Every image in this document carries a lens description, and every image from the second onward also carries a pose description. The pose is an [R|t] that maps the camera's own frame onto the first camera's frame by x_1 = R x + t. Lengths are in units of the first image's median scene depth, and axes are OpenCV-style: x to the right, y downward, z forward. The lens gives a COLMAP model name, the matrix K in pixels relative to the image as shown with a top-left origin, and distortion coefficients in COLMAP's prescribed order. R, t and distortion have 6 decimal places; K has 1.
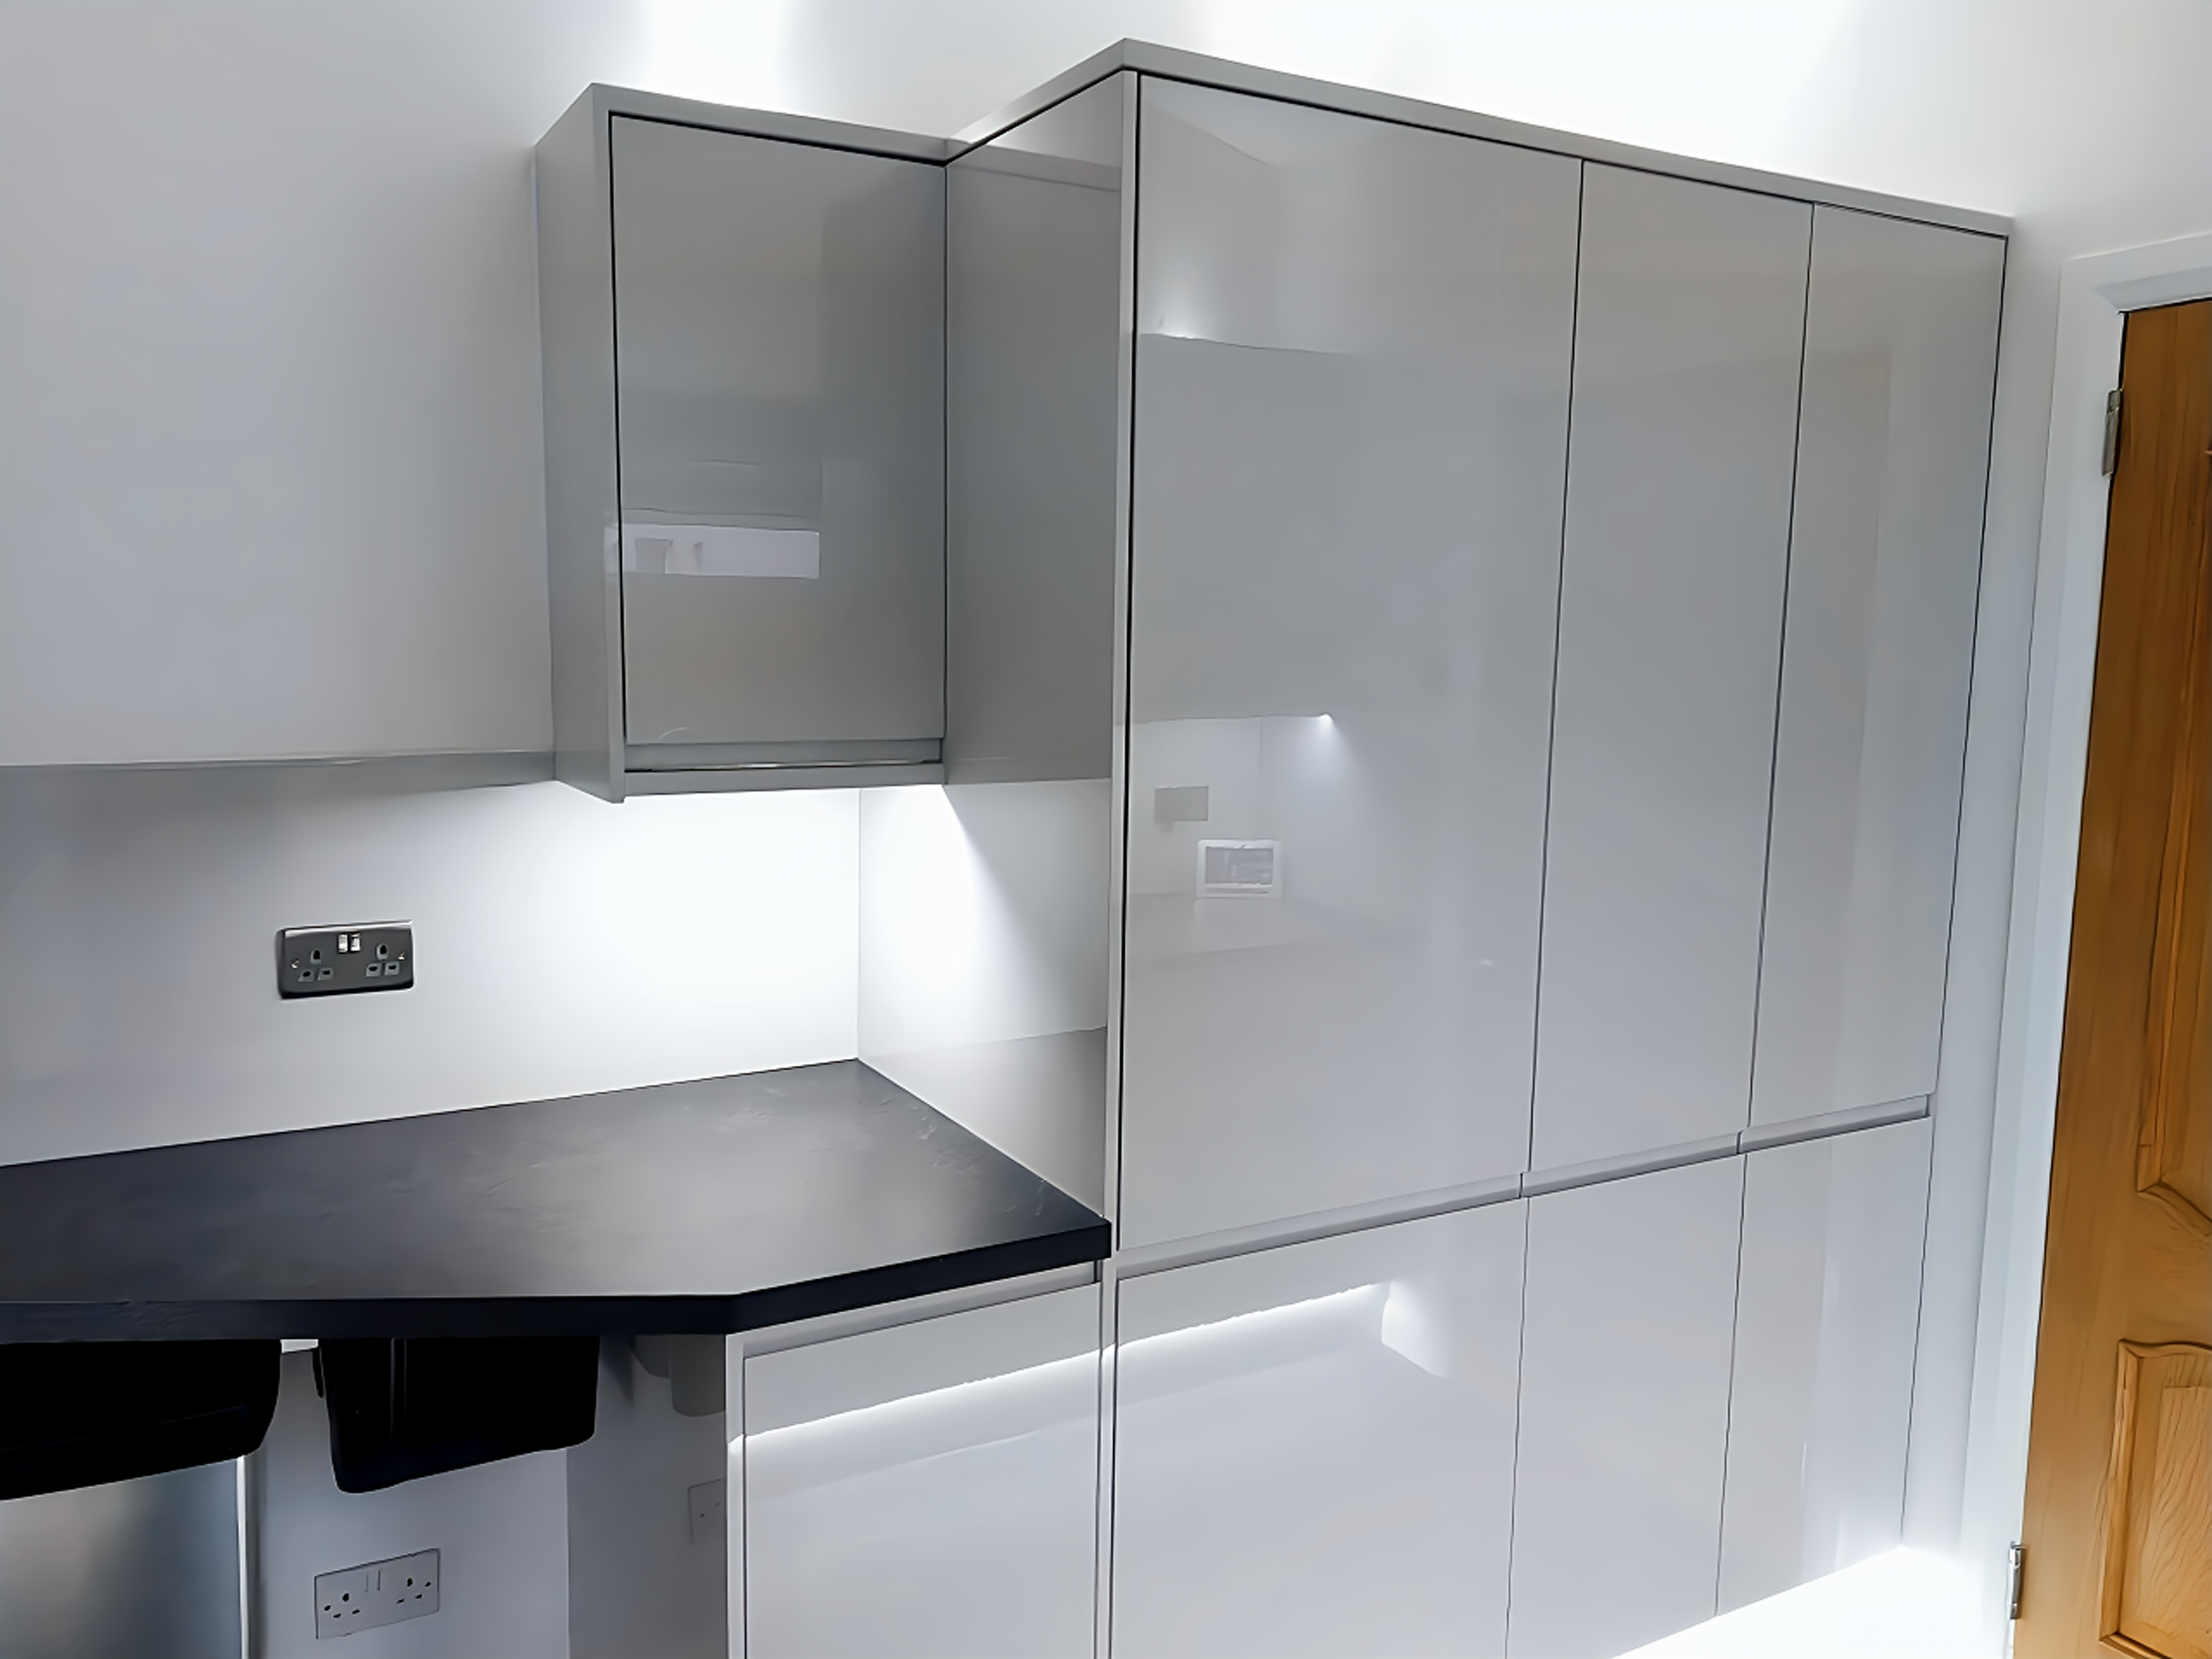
lens RADIAL K [[1716.6, 0, 1106.0], [0, 1716.6, 829.5], [0, 0, 1]] dist [0.041344, -0.027681]
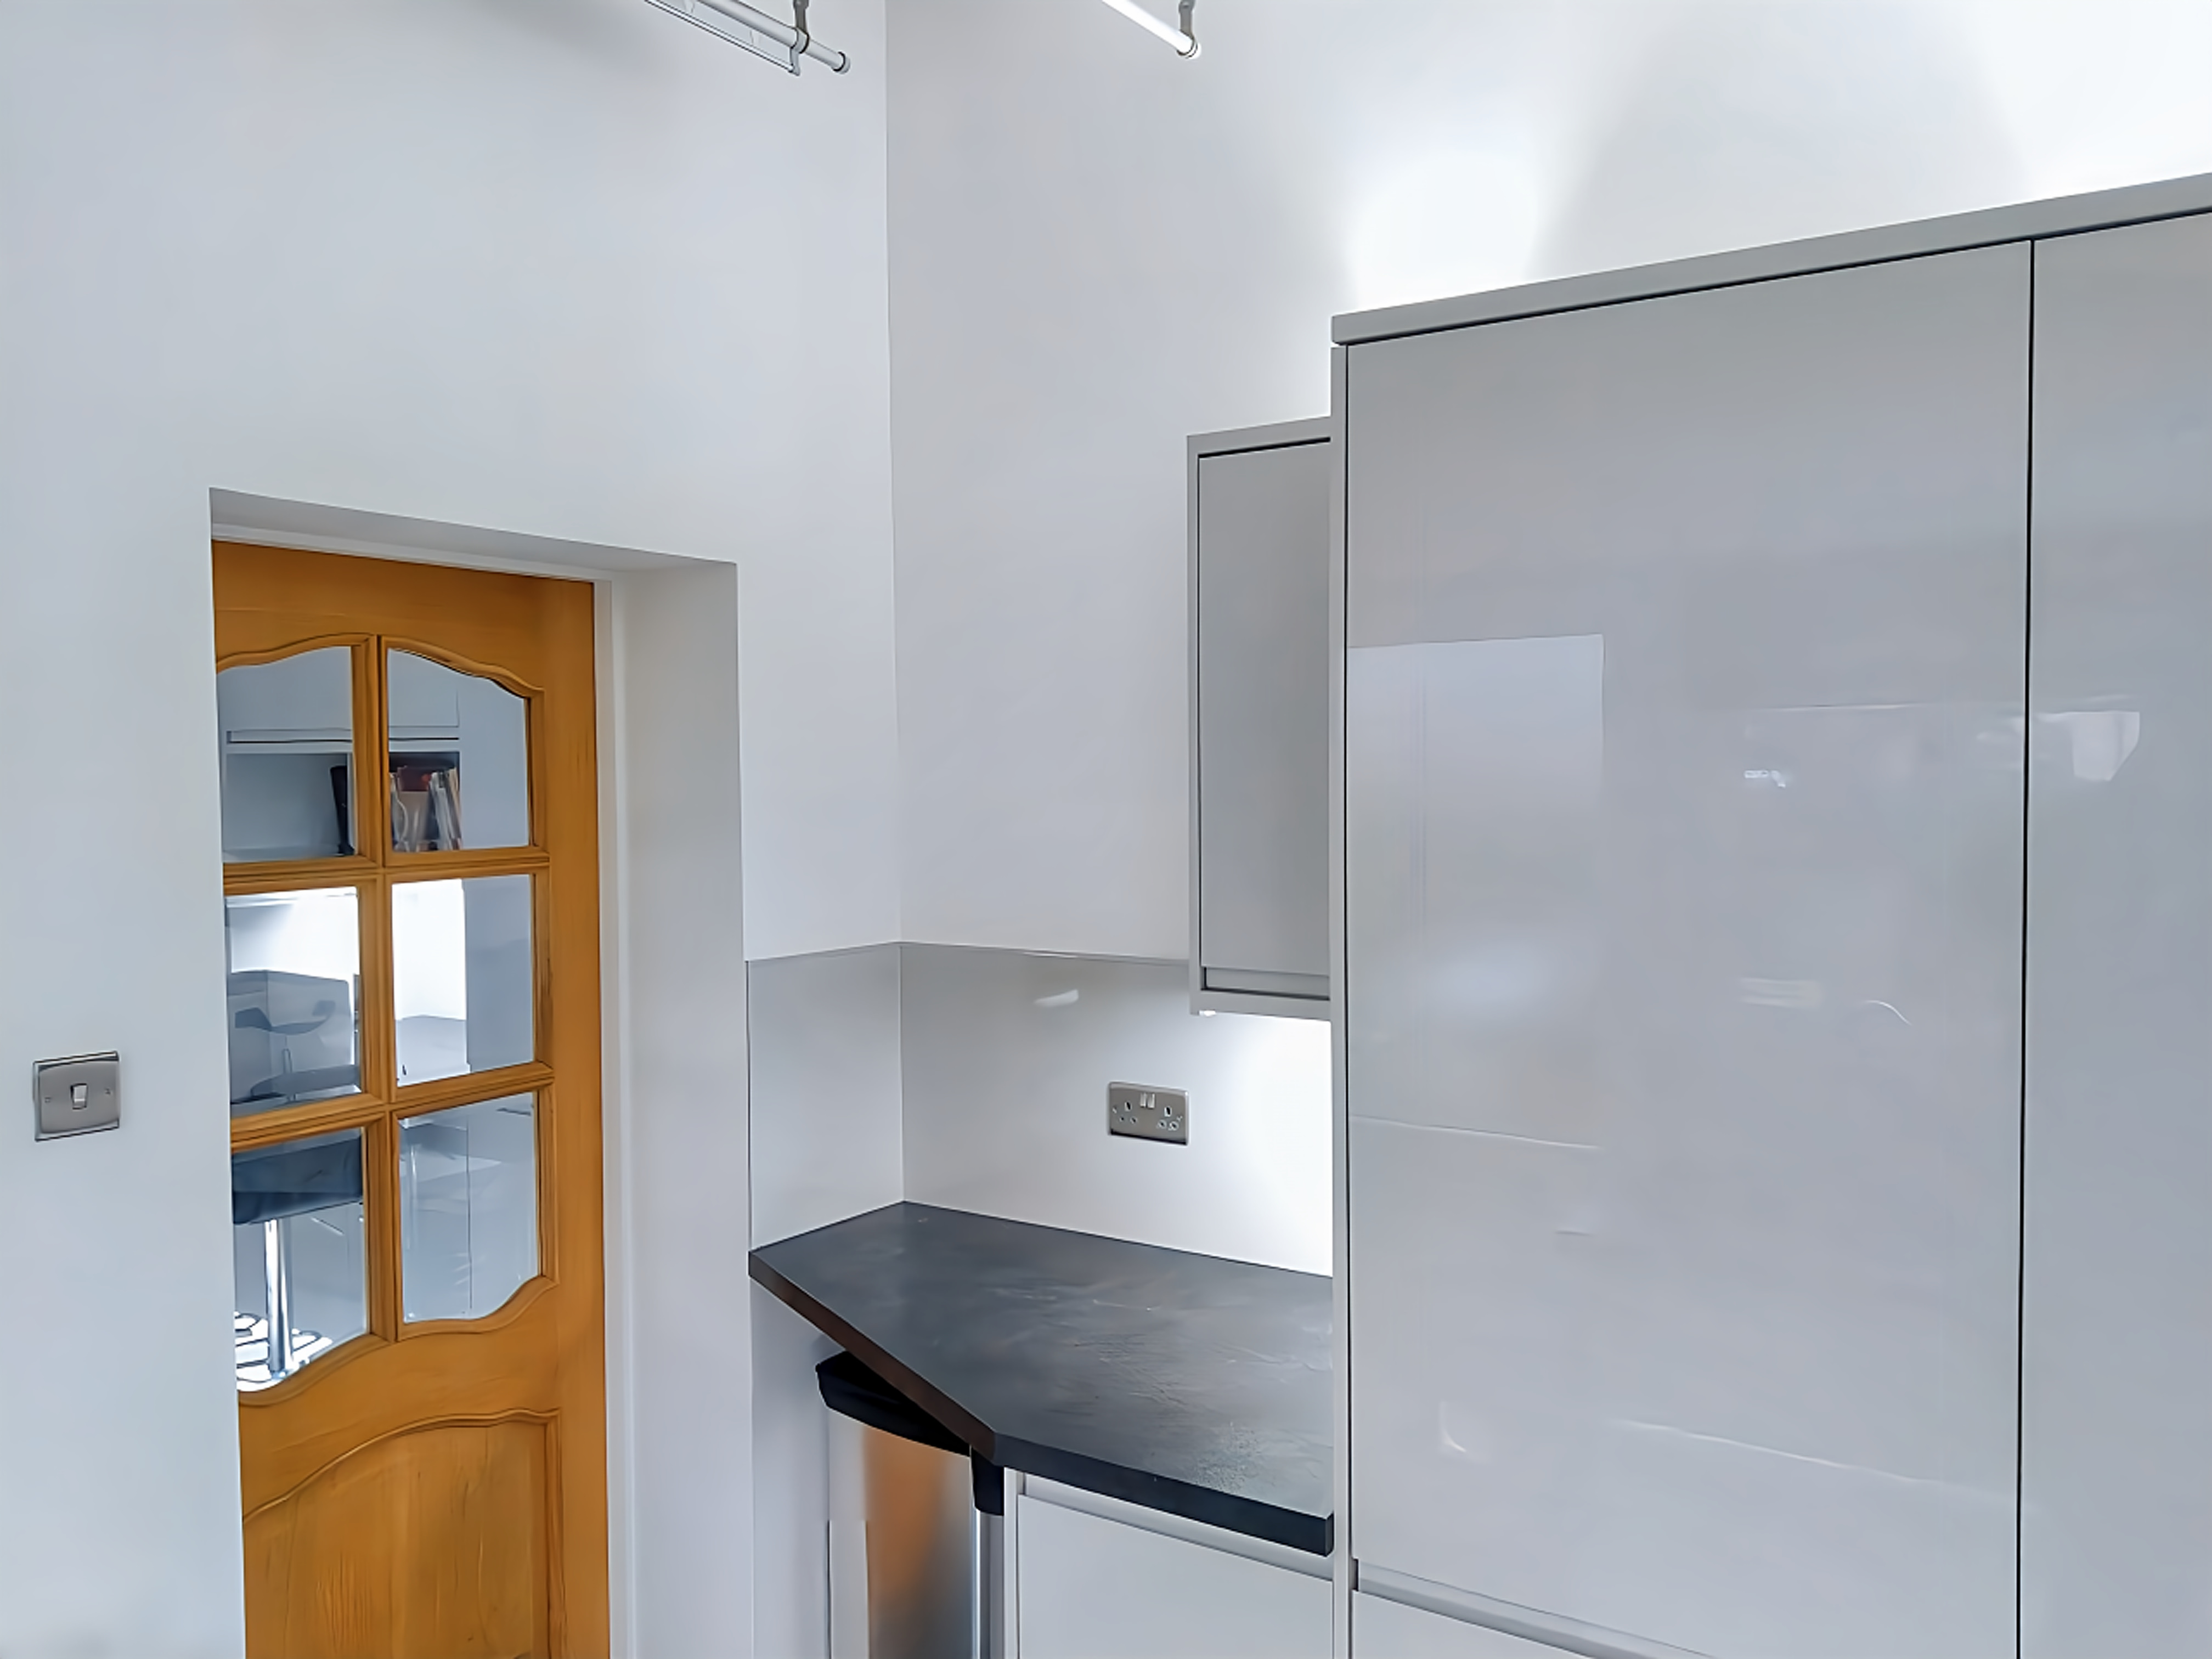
lens RADIAL K [[1716.6, 0, 1106.0], [0, 1716.6, 829.5], [0, 0, 1]] dist [0.041344, -0.027681]
pose [[0.466887, 0.012839, -0.884224, 0.683898], [-0.092676, 0.995099, -0.034486, -0.089125], [0.879447, 0.098048, 0.465789, 0.354587]]
